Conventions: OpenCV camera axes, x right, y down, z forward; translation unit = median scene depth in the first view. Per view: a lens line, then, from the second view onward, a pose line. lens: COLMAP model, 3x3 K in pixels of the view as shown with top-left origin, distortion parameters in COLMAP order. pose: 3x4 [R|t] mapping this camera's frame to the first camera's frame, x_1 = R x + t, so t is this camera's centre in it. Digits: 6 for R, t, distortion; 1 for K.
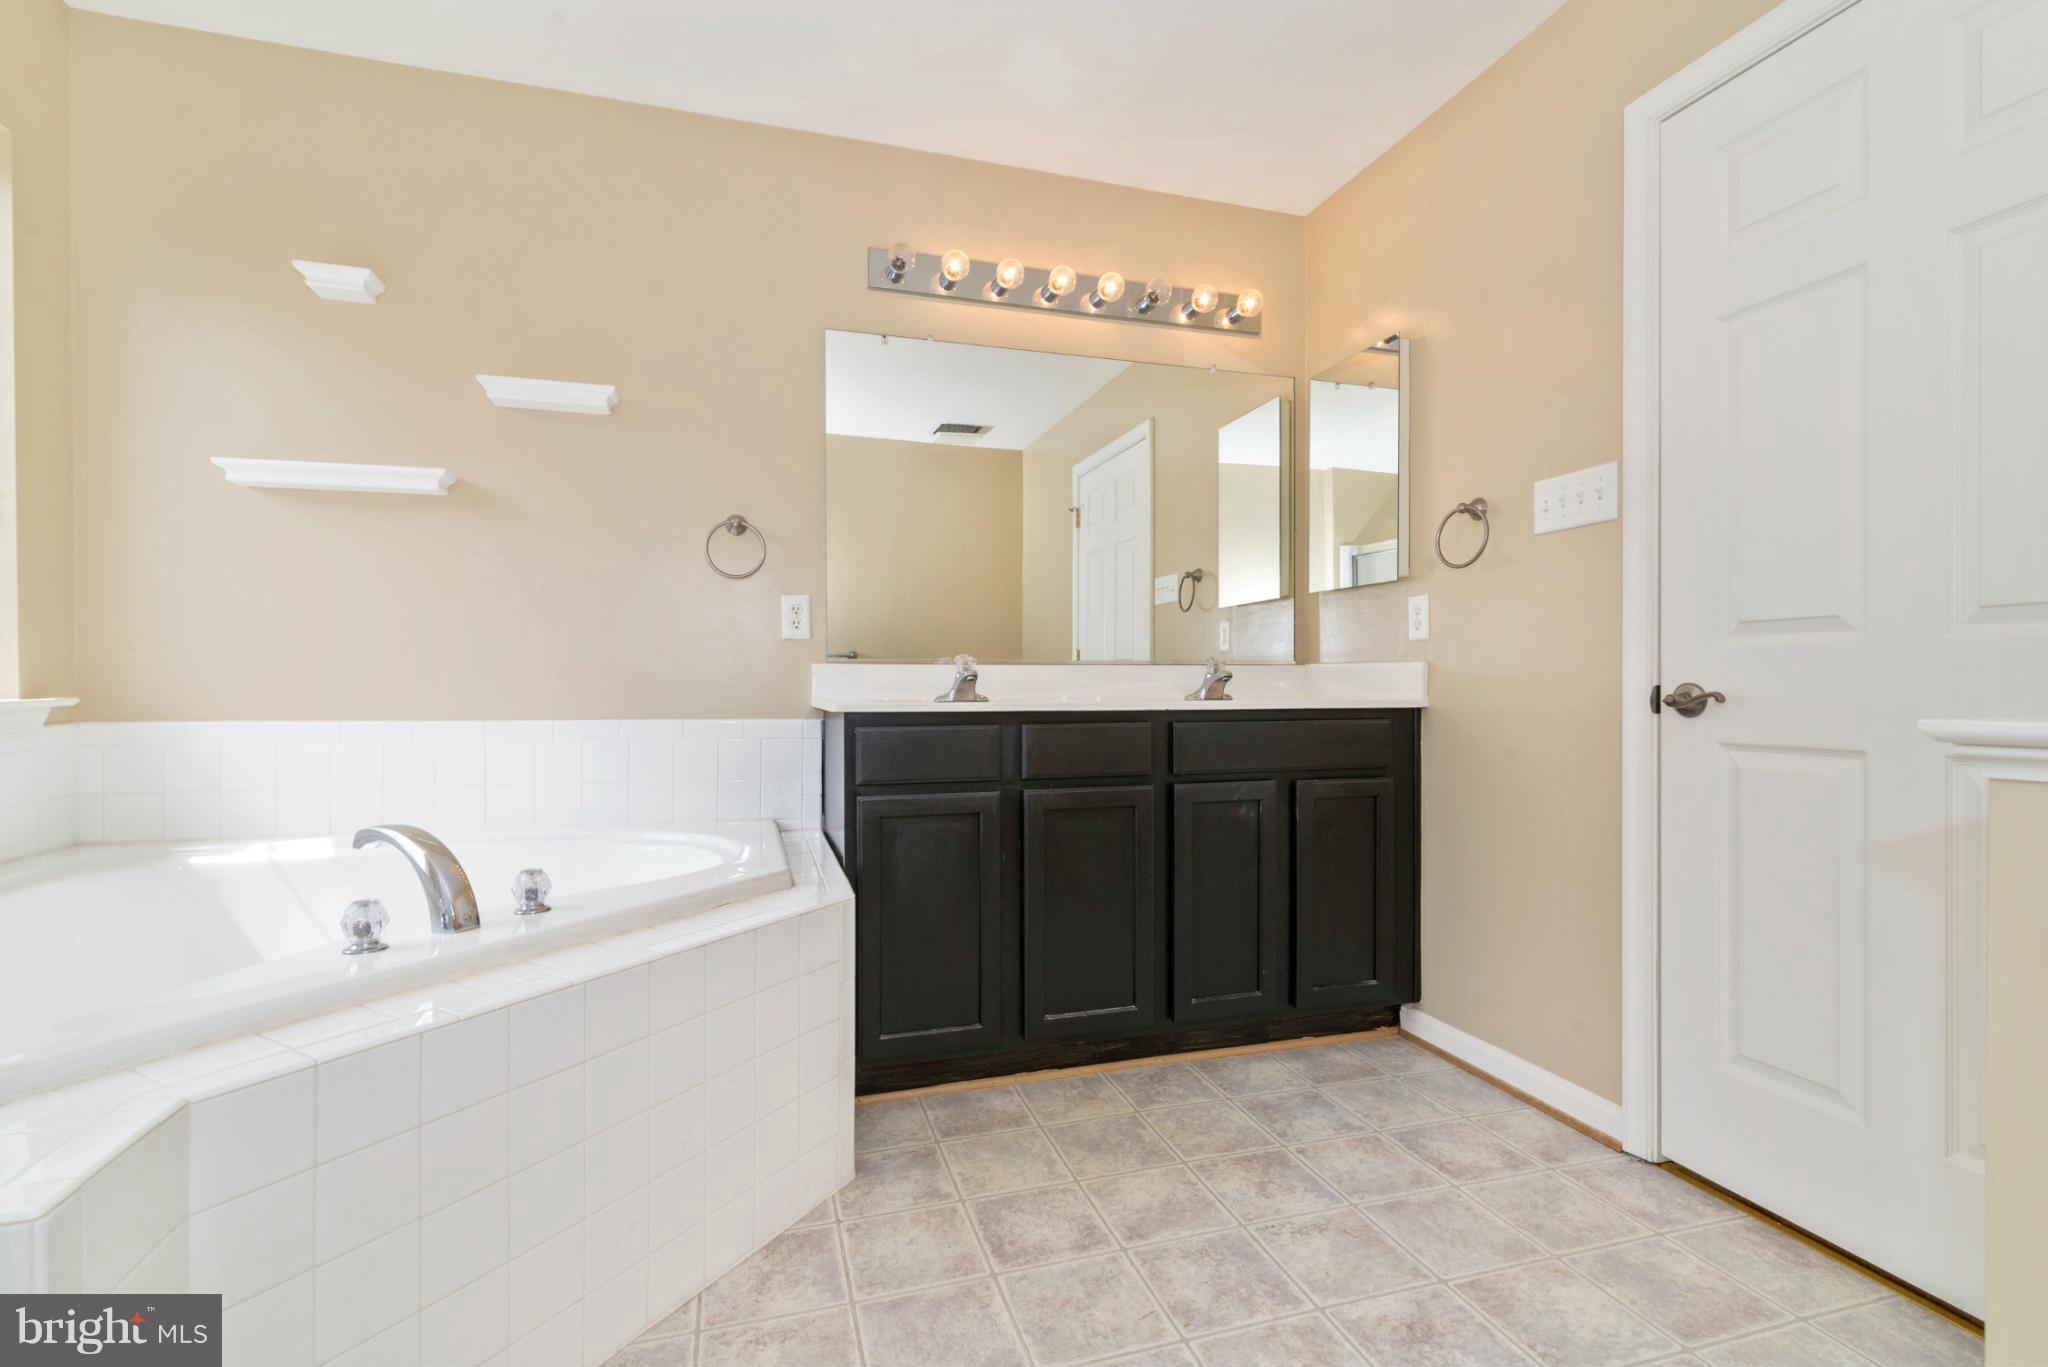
lens RADIAL K [[952.1, 0, 1021.8], [0, 952.1, 679.1], [0, 0, 1]] dist [0.003874, -0.001698]
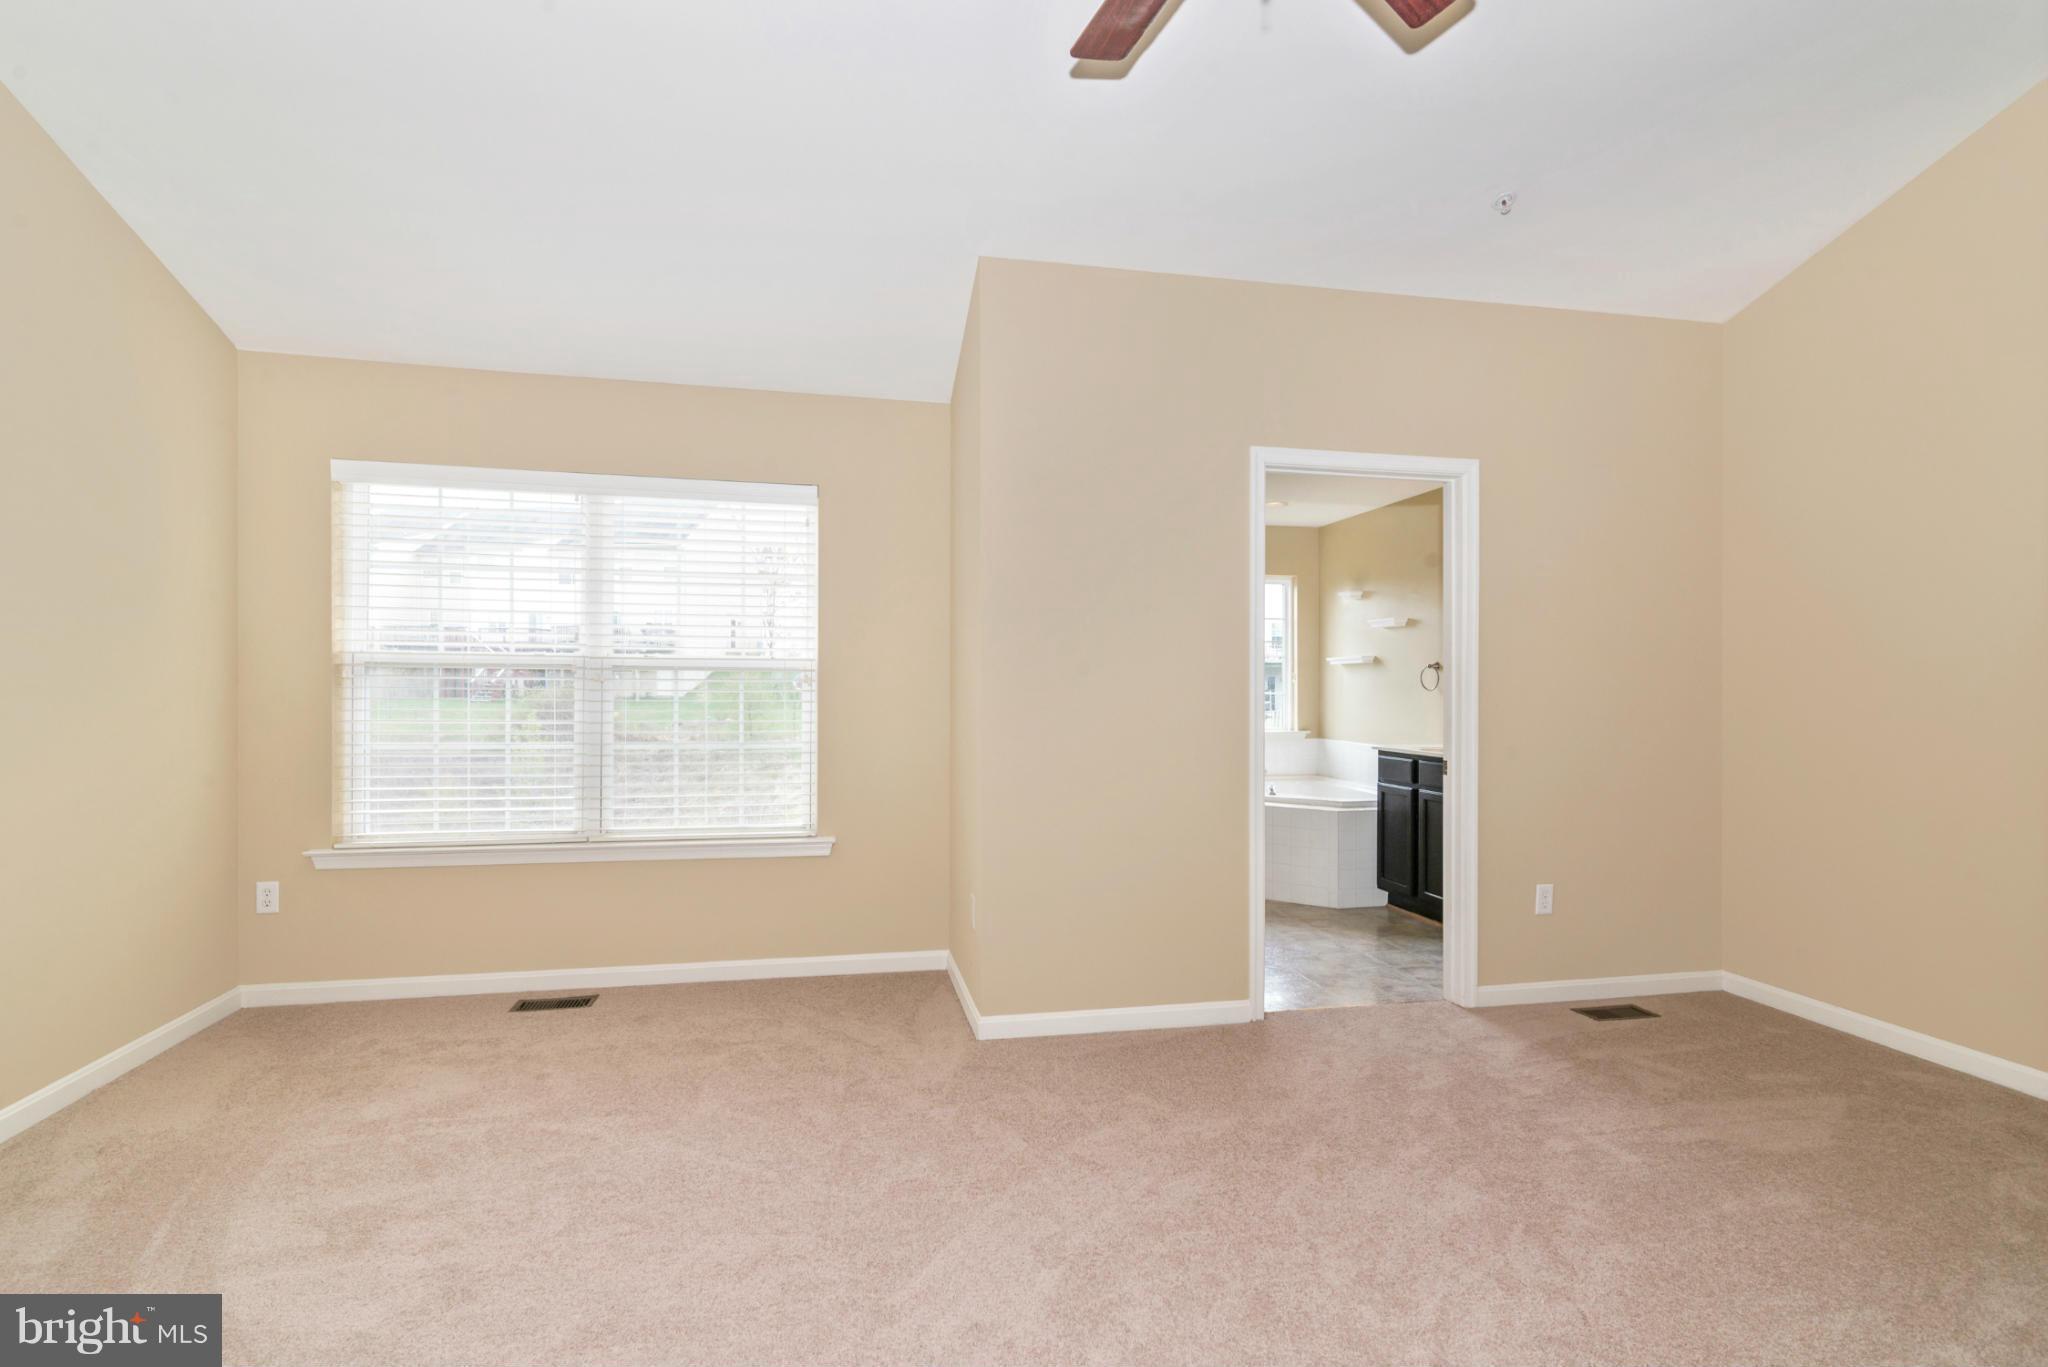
lens RADIAL K [[952.1, 0, 1016.9], [0, 952.1, 677.9], [0, 0, 1]] dist [0.003874, -0.001698]
pose [[-0.071411, -0.017437, -0.997295, 2.568806], [-0.013799, 0.999769, -0.016492, -0.104005], [0.997352, 0.012584, -0.071635, 0.231529]]
